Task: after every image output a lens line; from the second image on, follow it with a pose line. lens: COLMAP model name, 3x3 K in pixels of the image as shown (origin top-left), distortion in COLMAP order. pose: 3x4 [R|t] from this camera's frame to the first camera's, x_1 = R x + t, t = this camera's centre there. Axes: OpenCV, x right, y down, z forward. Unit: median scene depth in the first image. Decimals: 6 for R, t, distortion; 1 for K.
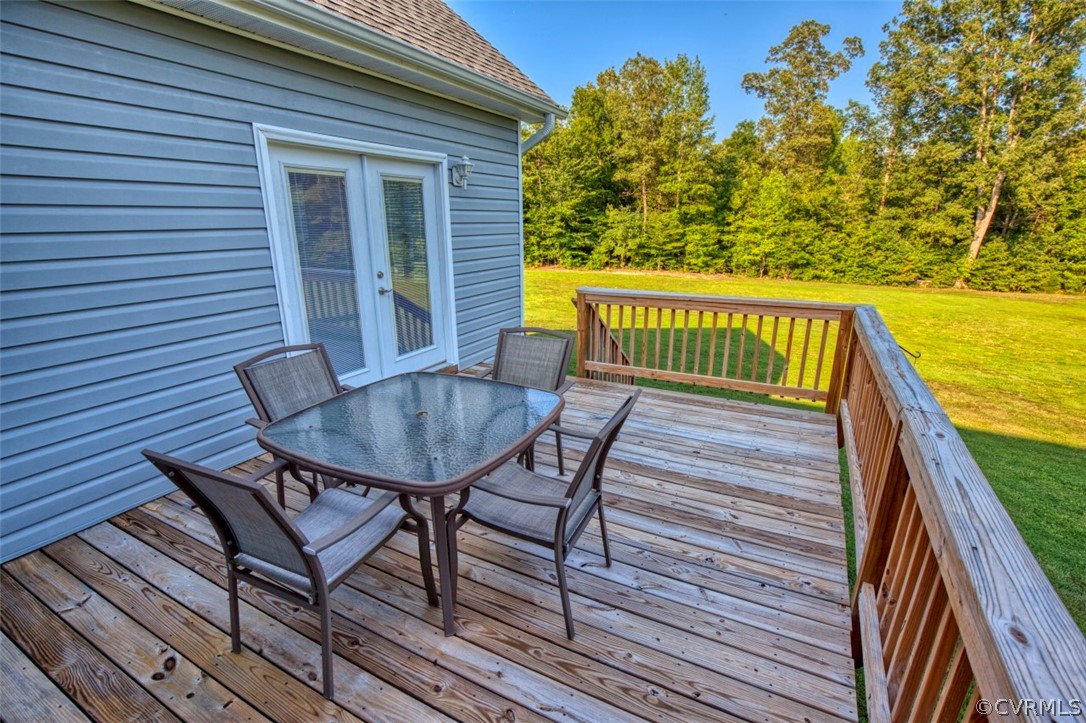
lens RADIAL K [[500.5, 0, 545.4], [0, 500.5, 368.0], [0, 0, 1]] dist [-0.031564, 0.005625]
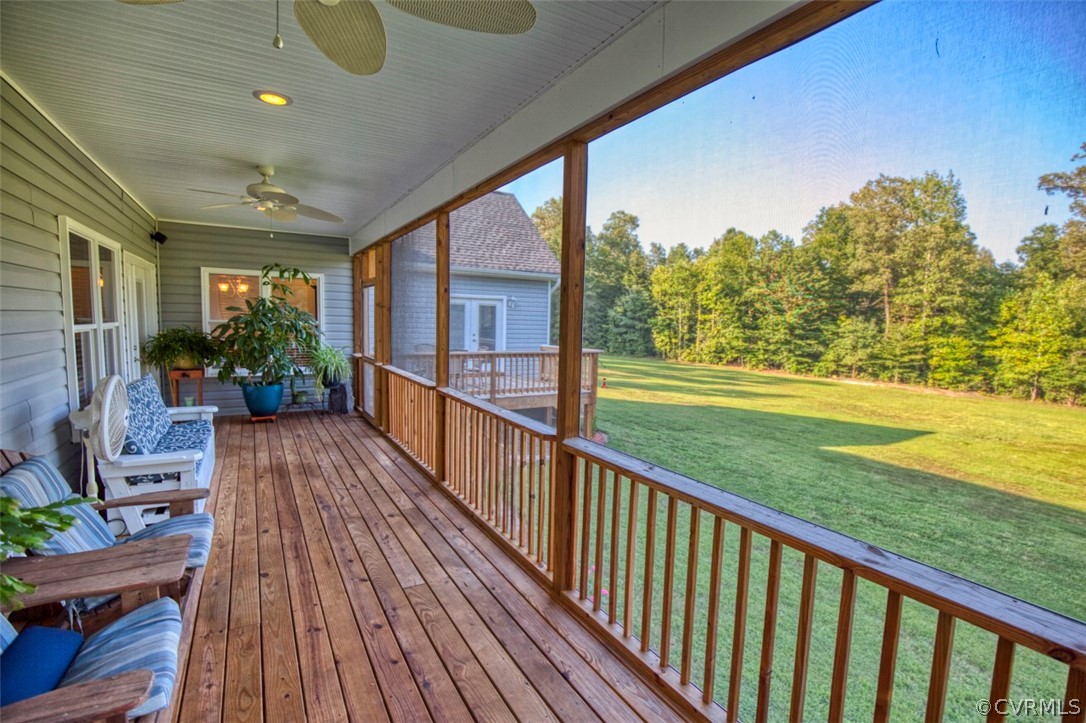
lens RADIAL K [[500.5, 0, 547.0], [0, 500.5, 365.9], [0, 0, 1]] dist [-0.031564, 0.005625]
pose [[0.853207, 0.070798, -0.516745, 0.146766], [-0.175191, 0.972084, -0.156078, 0.034754], [0.491269, 0.223696, 0.841793, -0.115837]]
